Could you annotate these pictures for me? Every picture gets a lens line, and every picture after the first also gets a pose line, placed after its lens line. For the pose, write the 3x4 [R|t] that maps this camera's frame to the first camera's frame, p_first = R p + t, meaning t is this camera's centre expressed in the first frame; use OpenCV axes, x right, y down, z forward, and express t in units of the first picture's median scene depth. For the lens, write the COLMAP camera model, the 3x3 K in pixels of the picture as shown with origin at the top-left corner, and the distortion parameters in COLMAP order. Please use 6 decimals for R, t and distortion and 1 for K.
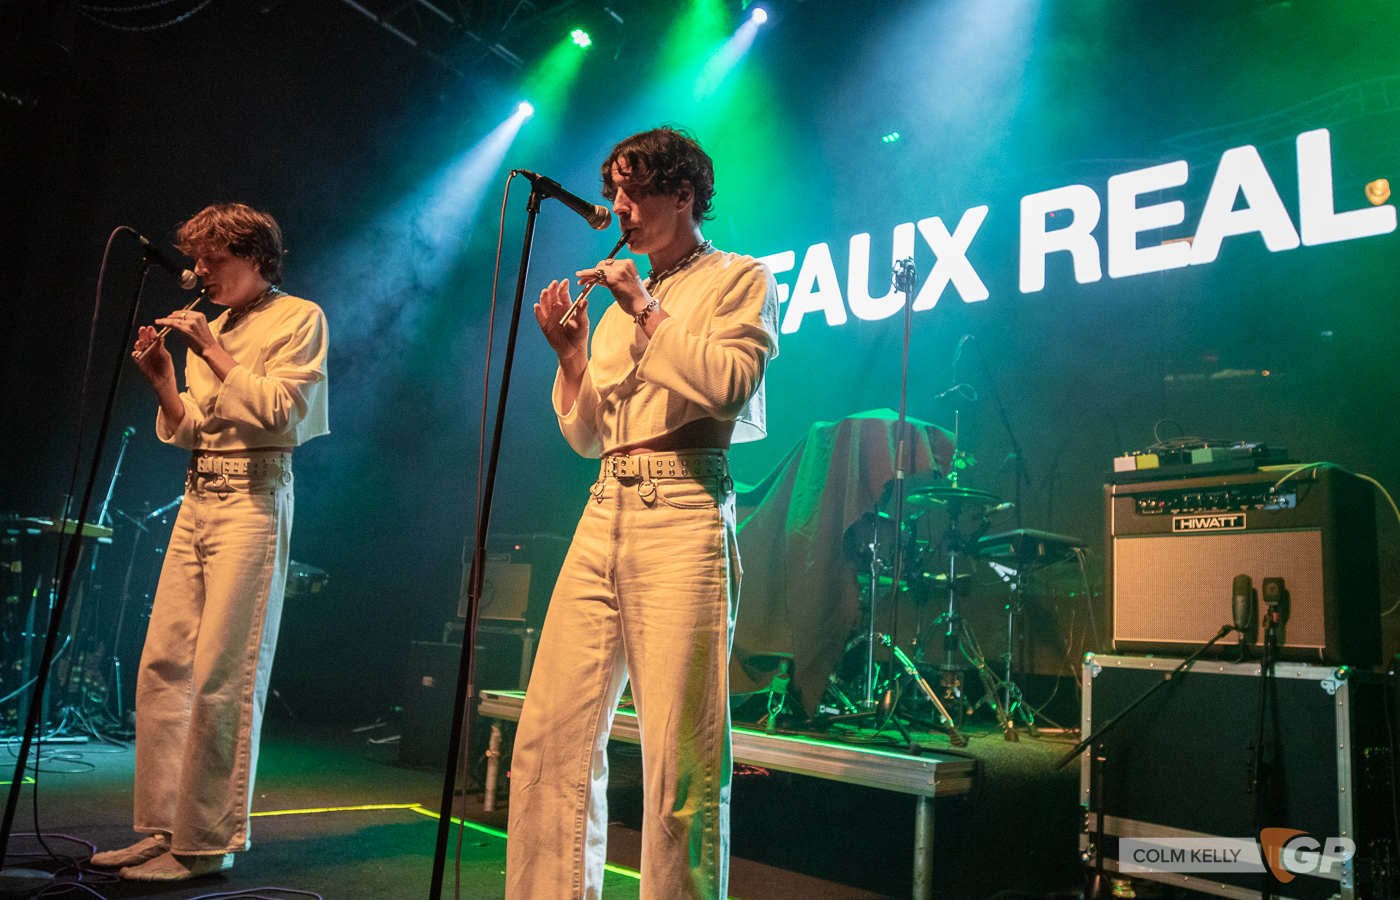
lens RADIAL K [[1057.0, 0, 731.3], [0, 1057.0, 414.0], [0, 0, 1]] dist [-0.010393, -0.003996]
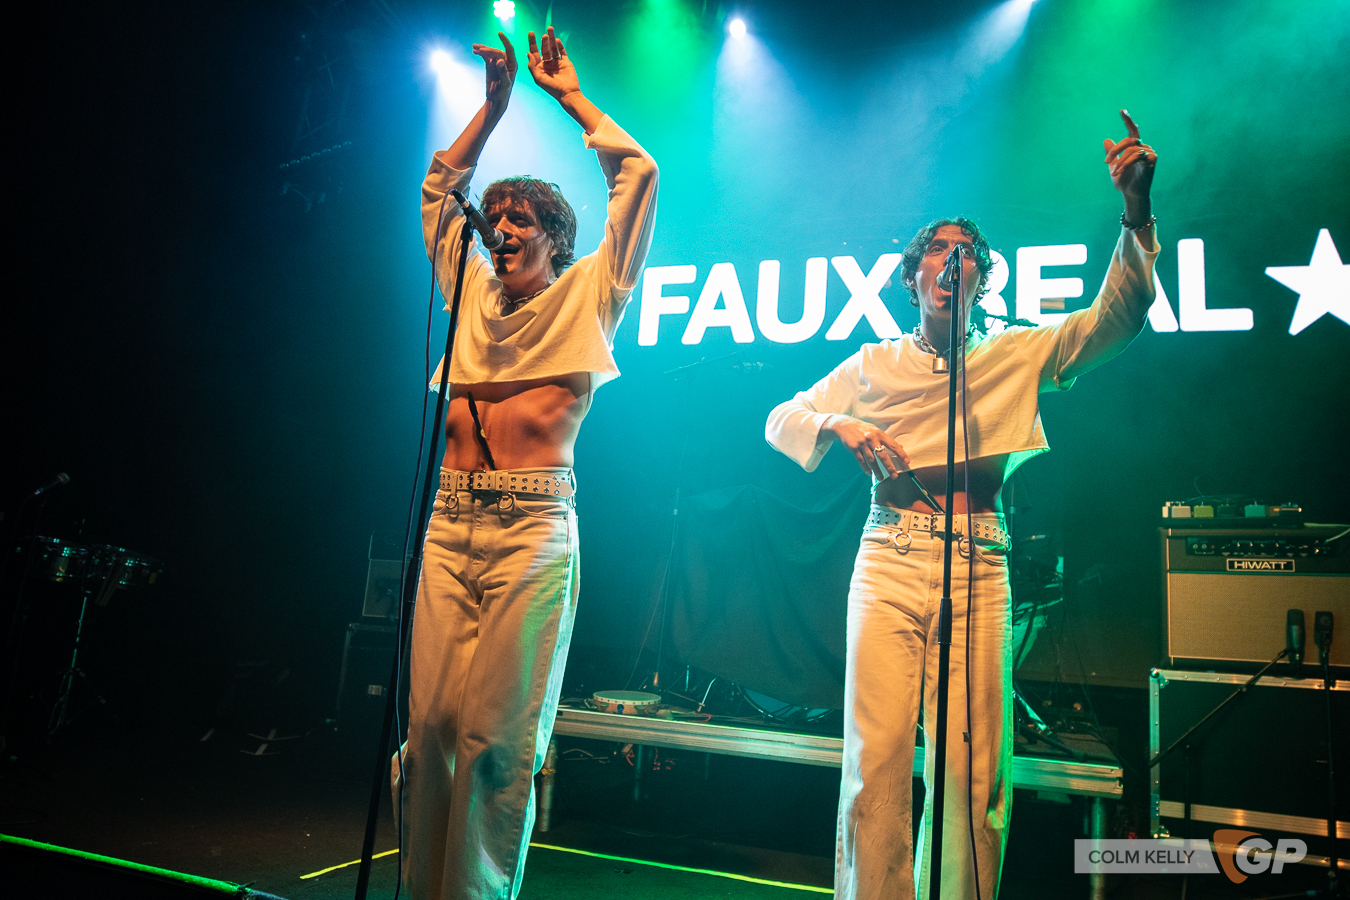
lens RADIAL K [[991.2, 0, 700.0], [0, 991.2, 423.5], [0, 0, 1]] dist [-0.031338, 0.006868]
pose [[0.926595, 0.072504, 0.369004, -0.373005], [-0.083323, 0.996432, 0.013446, -0.015401], [-0.366713, -0.043206, 0.929330, 0.101889]]
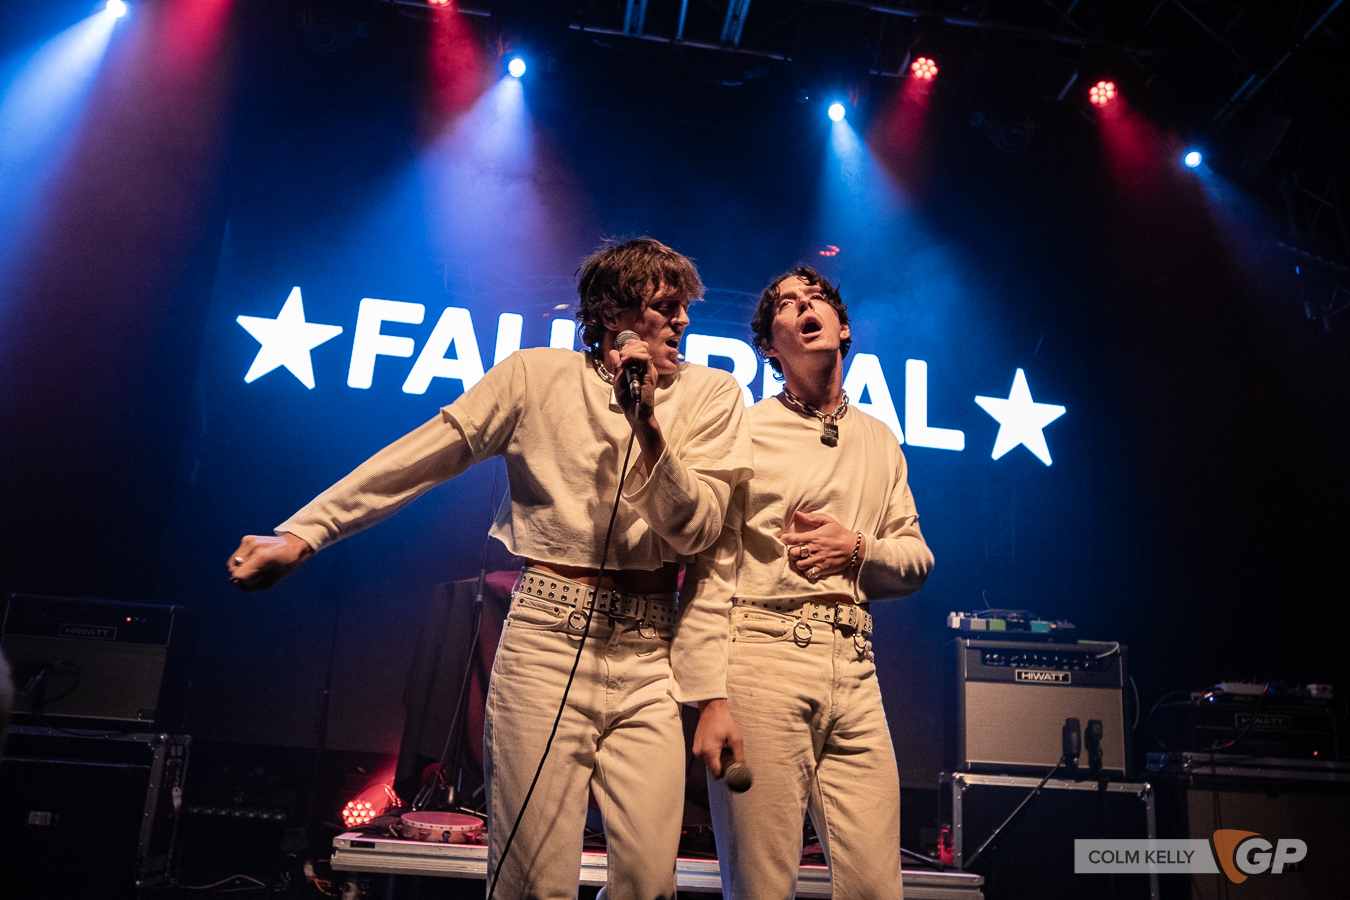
lens RADIAL K [[1066.2, 0, 682.6], [0, 1066.2, 409.8], [0, 0, 1]] dist [-0.012274, -0.005037]
pose [[0.659499, 0.195784, 0.725761, -0.584487], [-0.173760, 0.979043, -0.106215, -0.006187], [-0.731347, -0.056059, 0.679698, 0.251898]]
